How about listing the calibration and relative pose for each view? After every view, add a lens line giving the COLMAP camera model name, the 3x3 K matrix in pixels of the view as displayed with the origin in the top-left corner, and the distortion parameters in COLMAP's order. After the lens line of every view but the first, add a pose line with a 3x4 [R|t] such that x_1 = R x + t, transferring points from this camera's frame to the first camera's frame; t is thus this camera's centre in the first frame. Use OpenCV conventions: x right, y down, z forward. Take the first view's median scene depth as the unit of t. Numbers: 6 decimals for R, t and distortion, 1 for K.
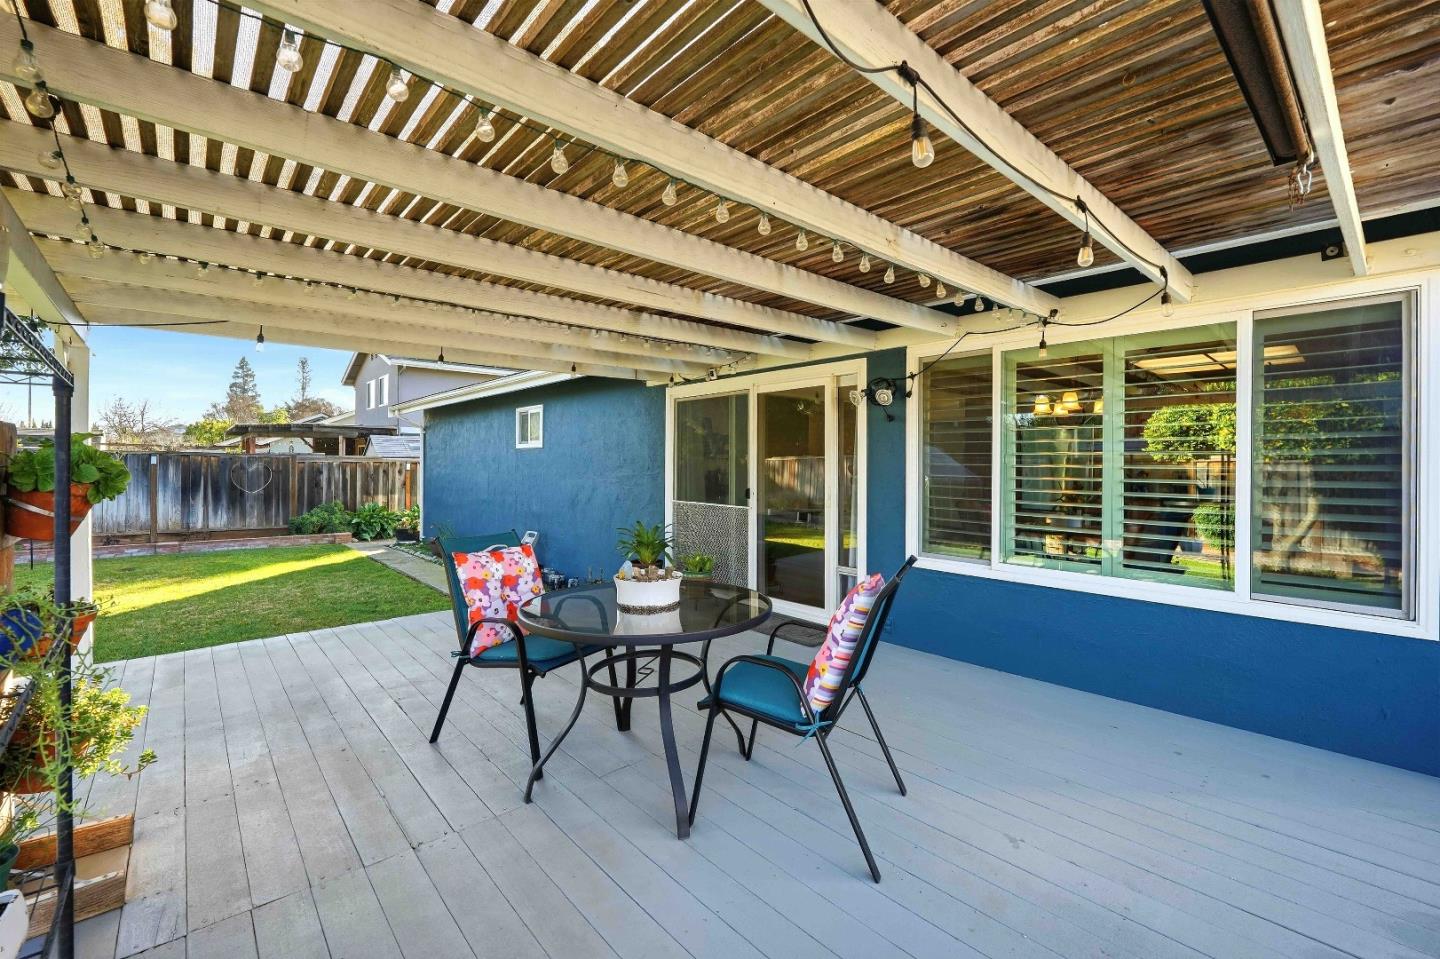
lens RADIAL K [[589.7, 0, 729.0], [0, 589.7, 476.1], [0, 0, 1]] dist [-0.001223, -0.000308]
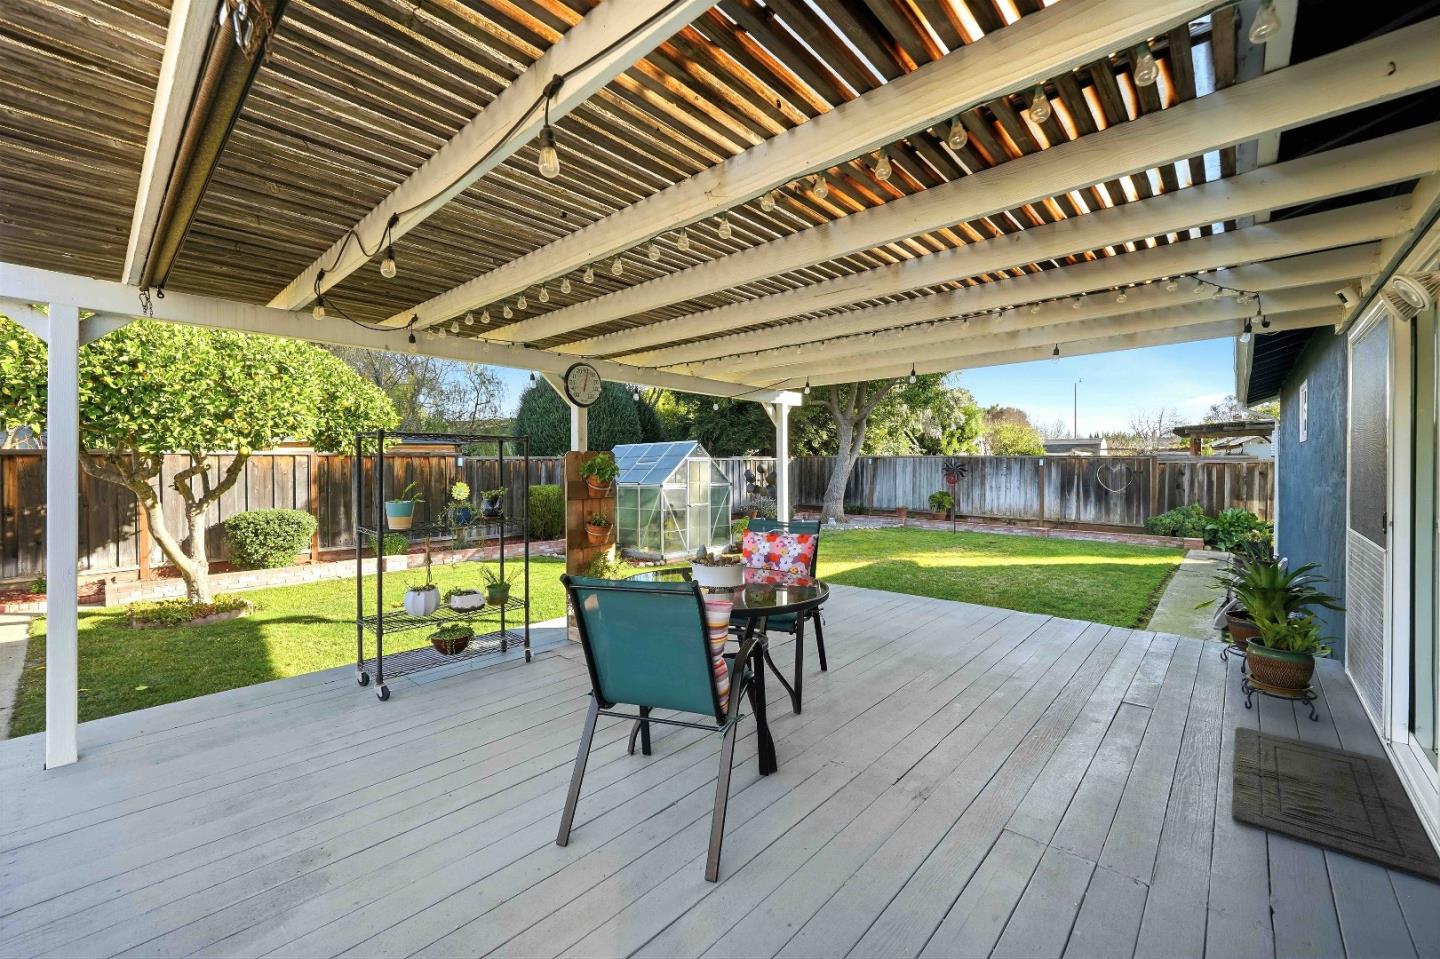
lens RADIAL K [[589.7, 0, 729.0], [0, 589.7, 476.1], [0, 0, 1]] dist [-0.001223, -0.000308]
pose [[0.102525, 0.012379, -0.994653, 0.193490], [-0.014057, 0.999841, 0.010994, -0.002472], [0.994631, 0.012855, 0.102683, 0.168540]]
